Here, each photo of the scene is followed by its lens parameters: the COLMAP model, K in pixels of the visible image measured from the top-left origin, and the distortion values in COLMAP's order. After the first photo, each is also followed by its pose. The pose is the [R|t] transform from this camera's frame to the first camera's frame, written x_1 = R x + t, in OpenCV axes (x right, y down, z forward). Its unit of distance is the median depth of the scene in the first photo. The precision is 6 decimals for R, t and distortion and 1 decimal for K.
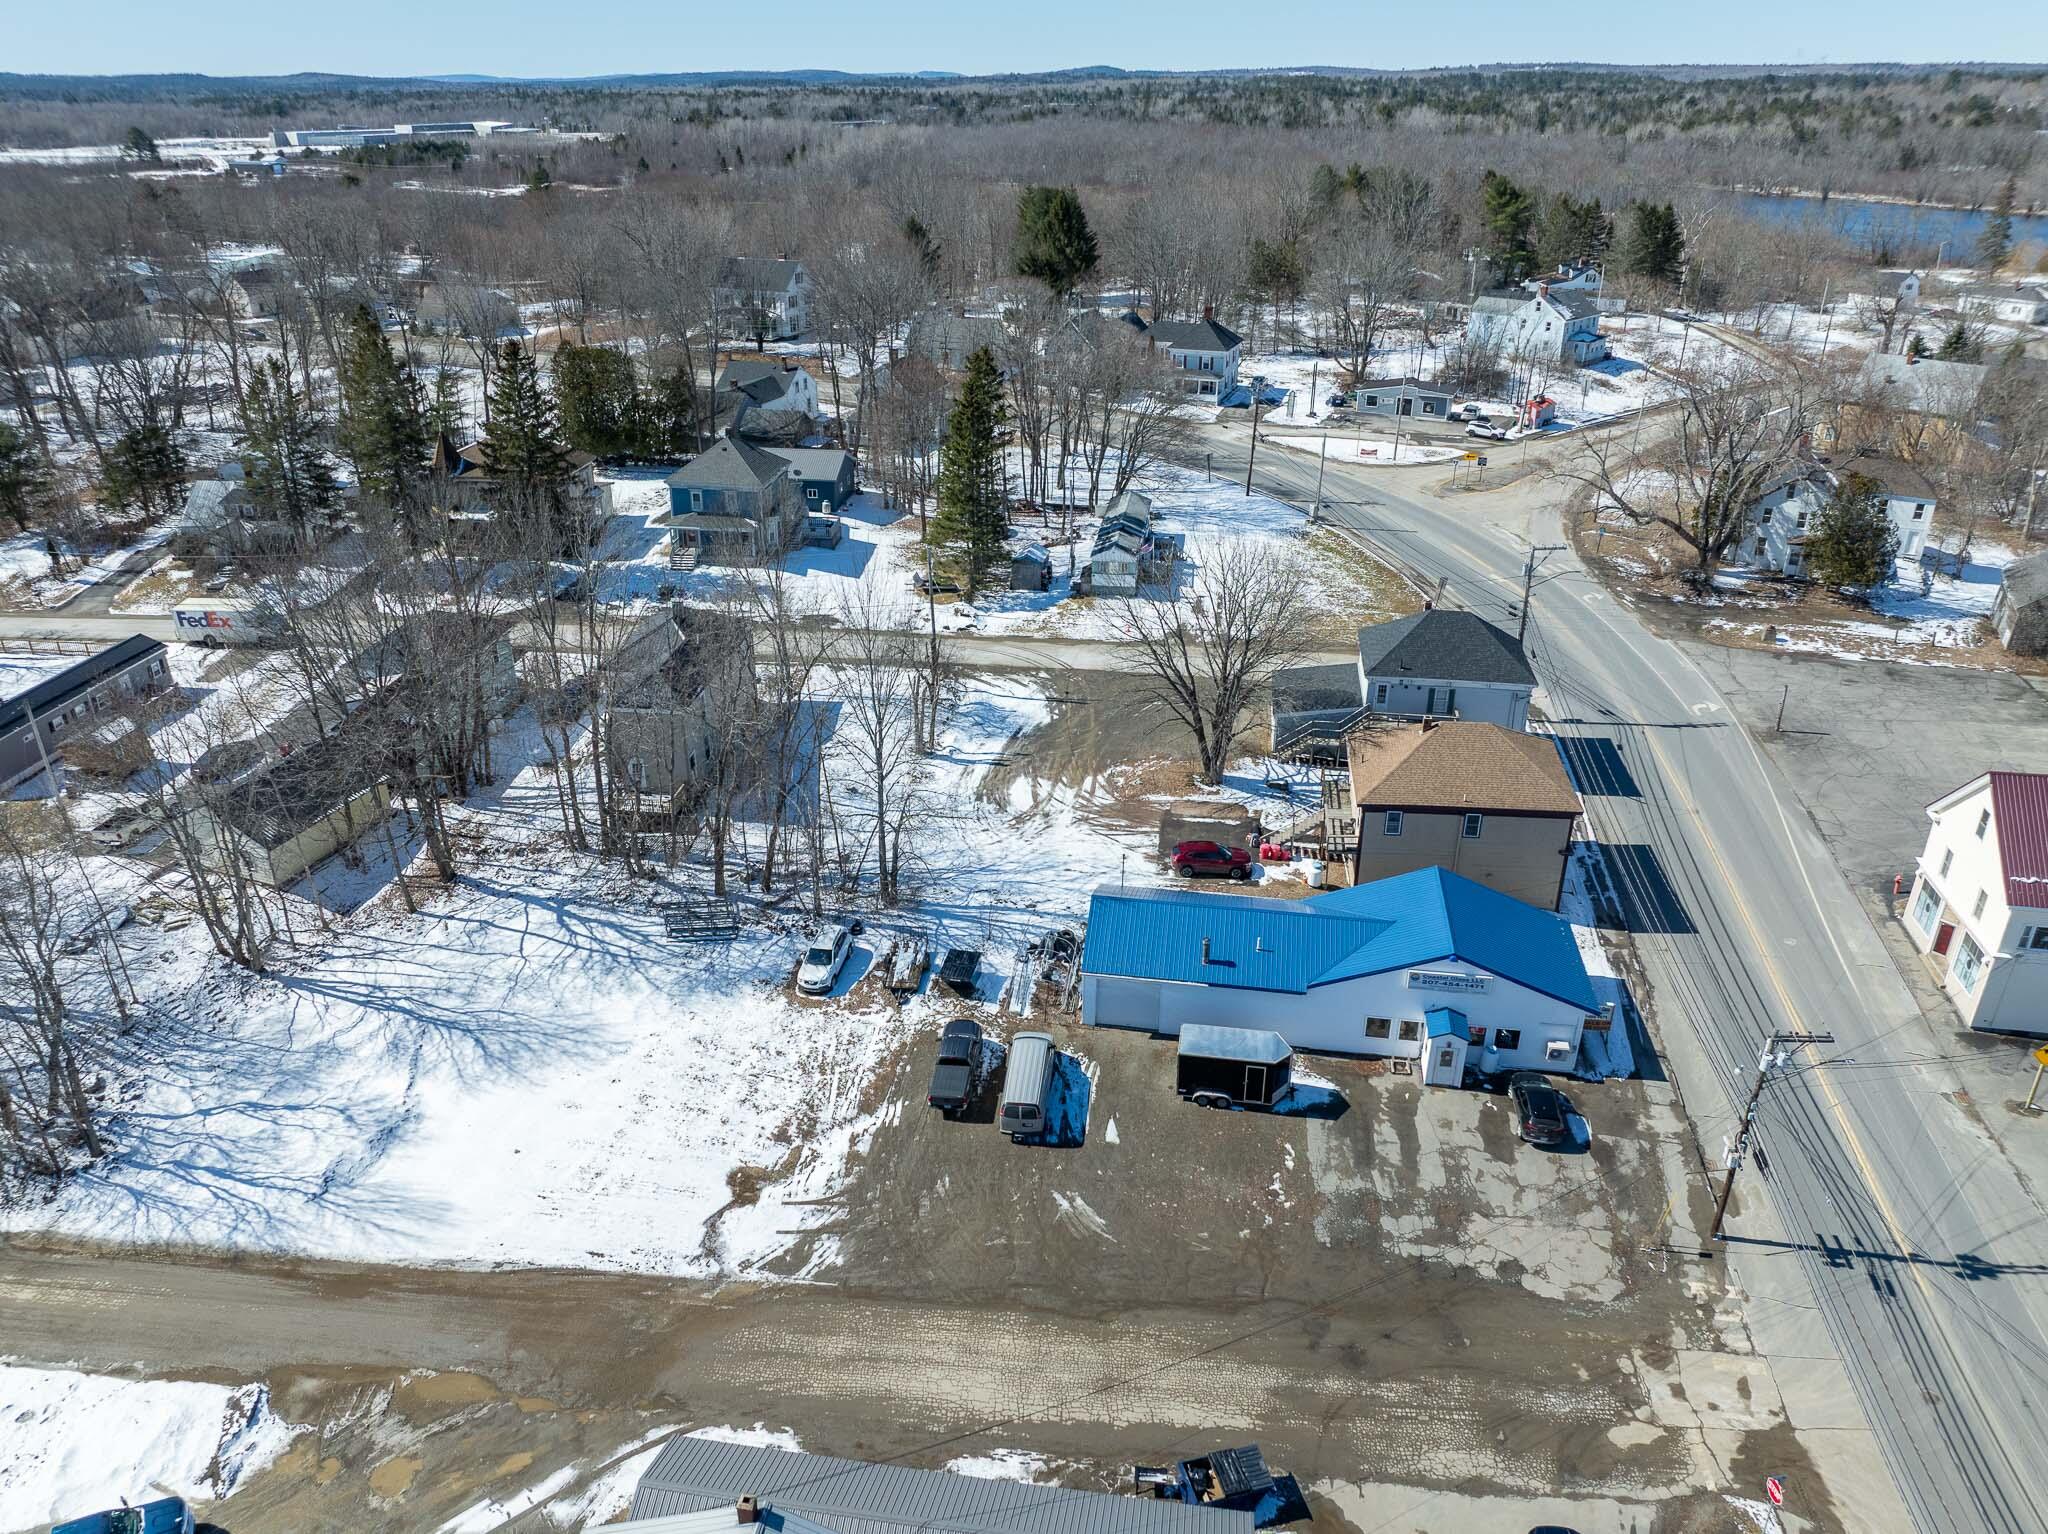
lens RADIAL K [[1445.0, 0, 1026.1], [0, 1445.0, 765.1], [0, 0, 1]] dist [-0.040860, 0.008337]
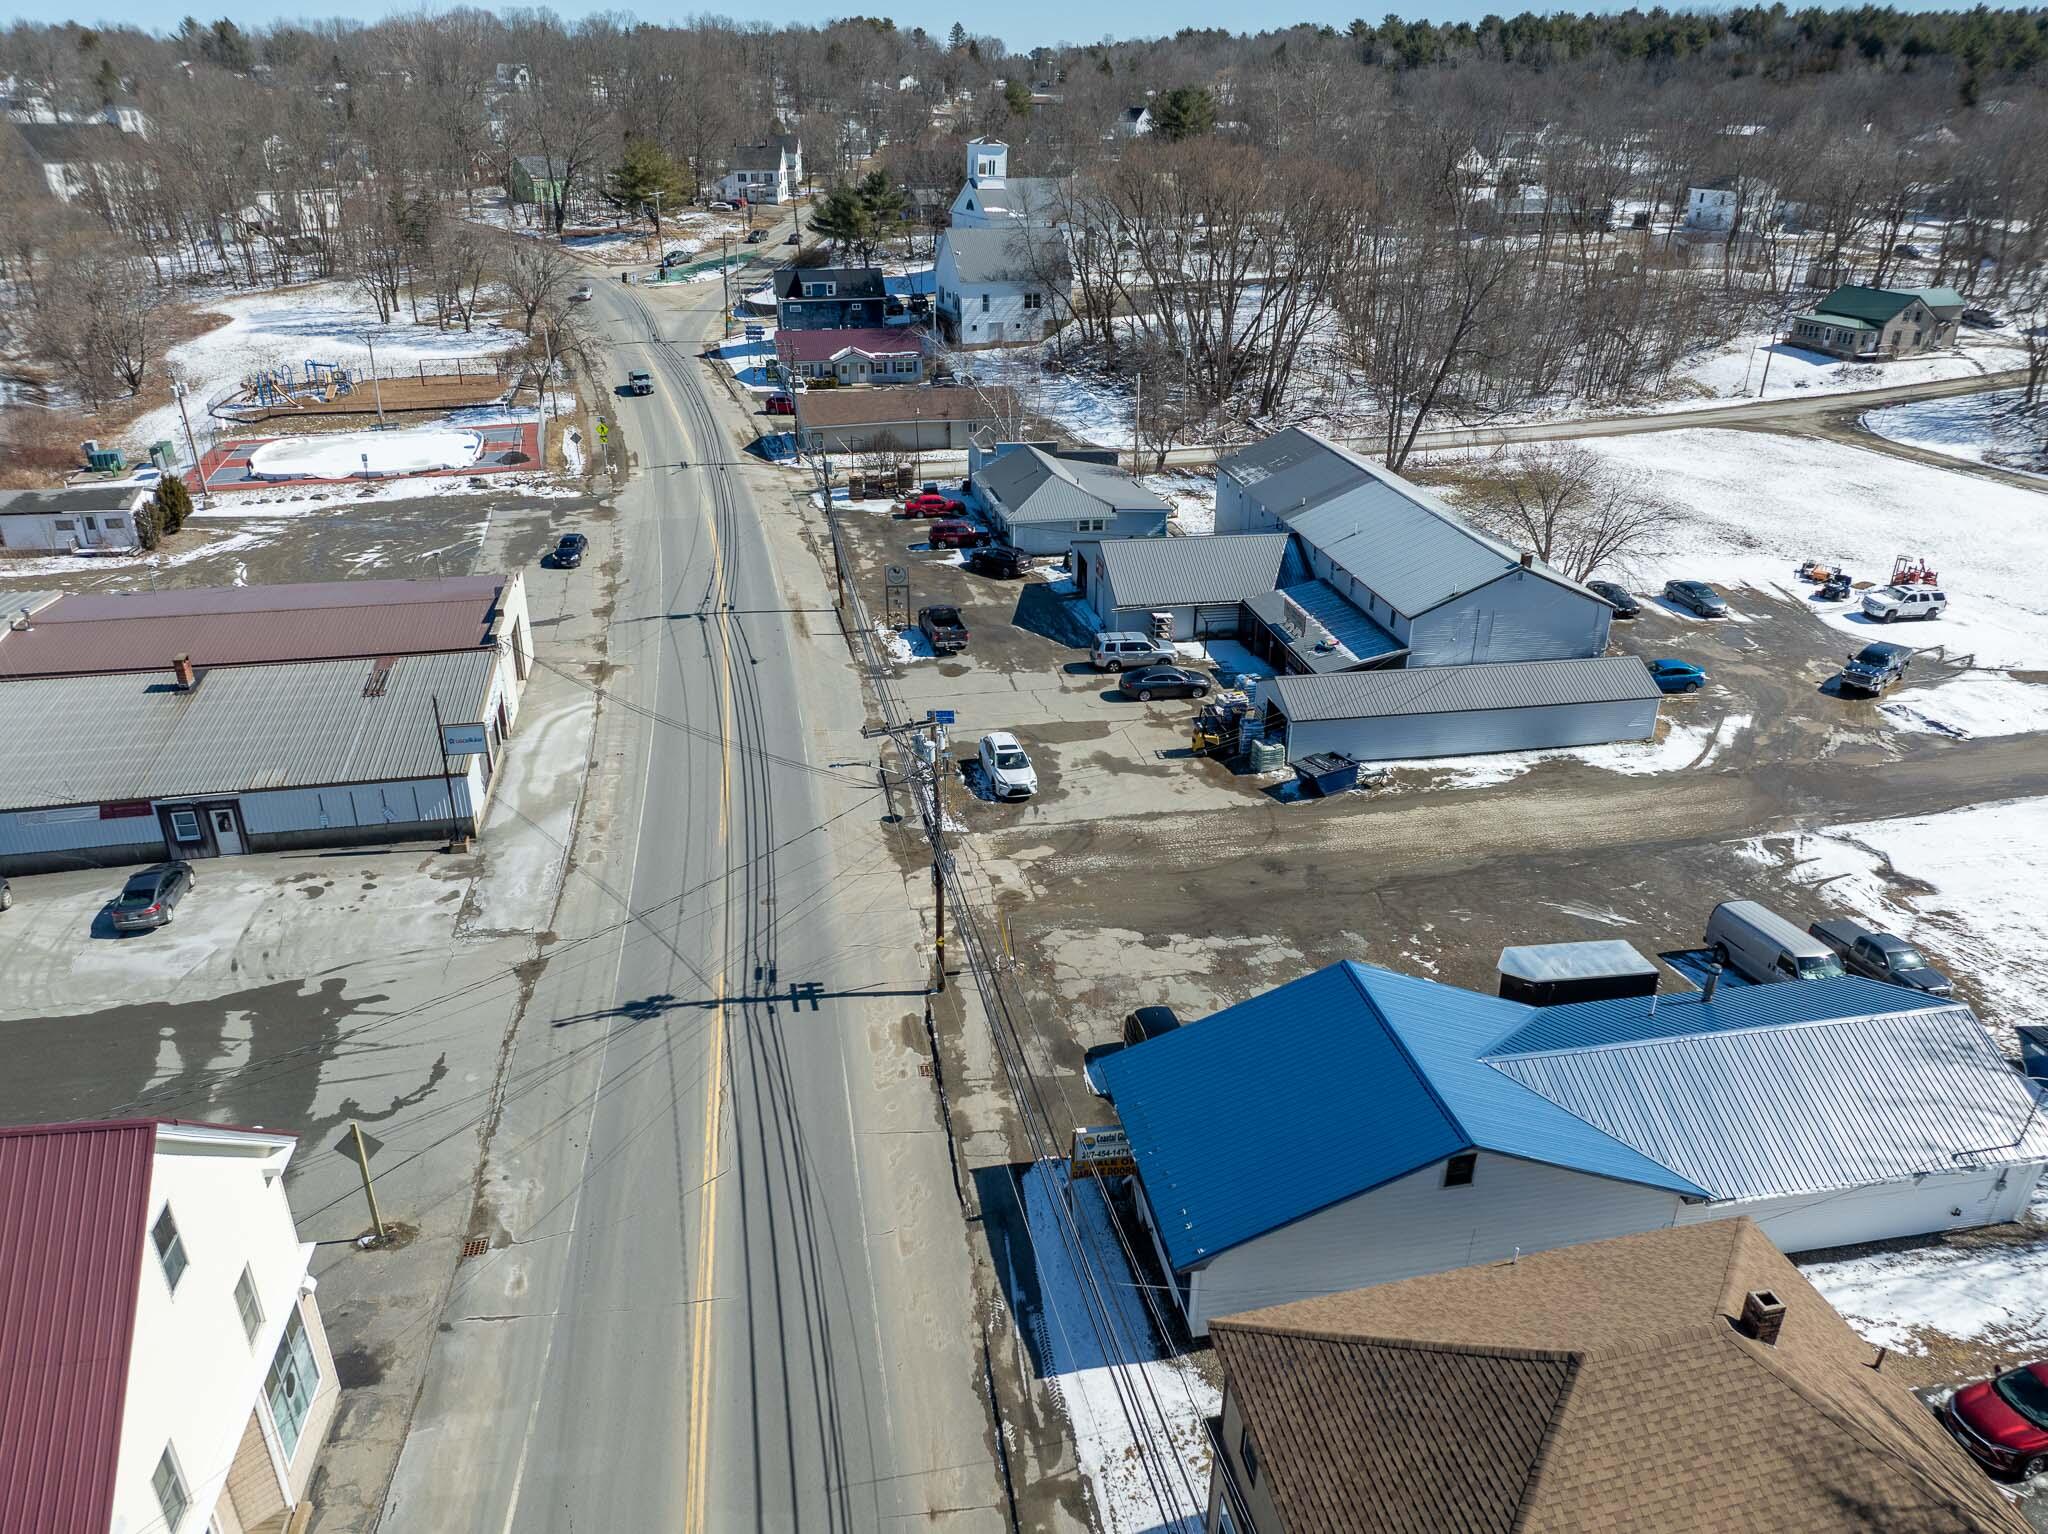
lens RADIAL K [[1440.6, 0, 1025.9], [0, 1440.6, 769.8], [0, 0, 1]] dist [-0.024632, -0.019084]
pose [[-0.945491, 0.127993, -0.299439, 0.626168], [-0.152837, 0.637545, 0.755101, -0.376919], [0.287554, 0.759707, -0.583231, 1.314626]]
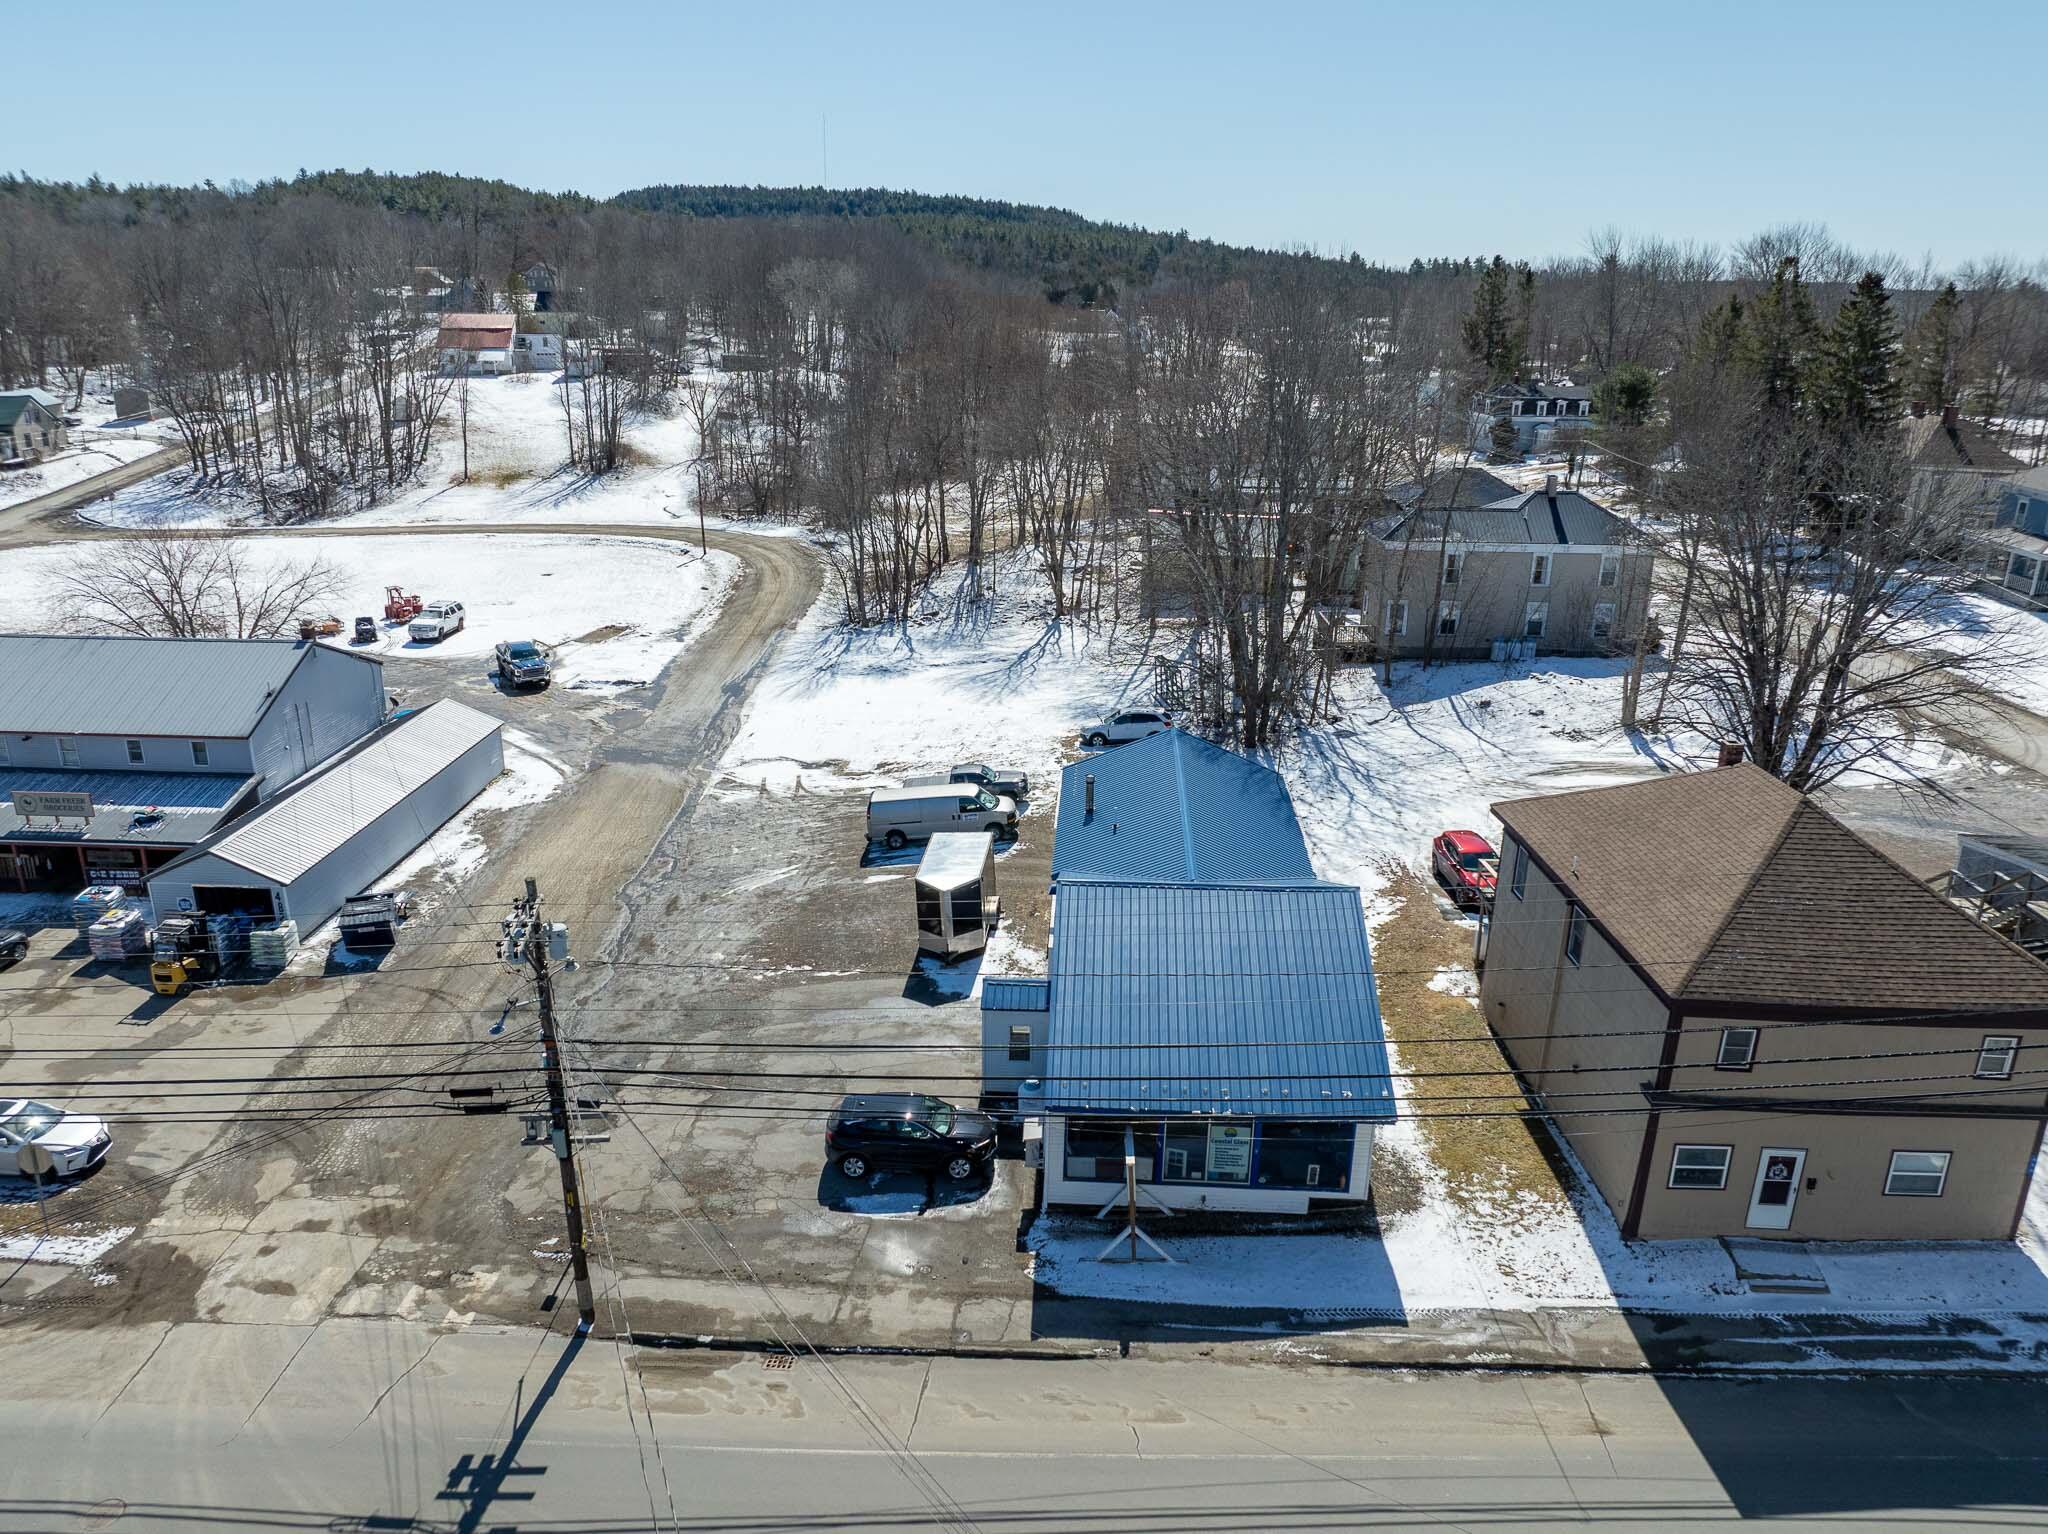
lens RADIAL K [[1445.0, 0, 1026.1], [0, 1445.0, 765.1], [0, 0, 1]] dist [-0.040860, 0.008337]
pose [[0.100217, 0.314992, -0.943789, 0.872807], [-0.442987, 0.863486, 0.241152, -0.046796], [0.890909, 0.393918, 0.226073, 0.877681]]
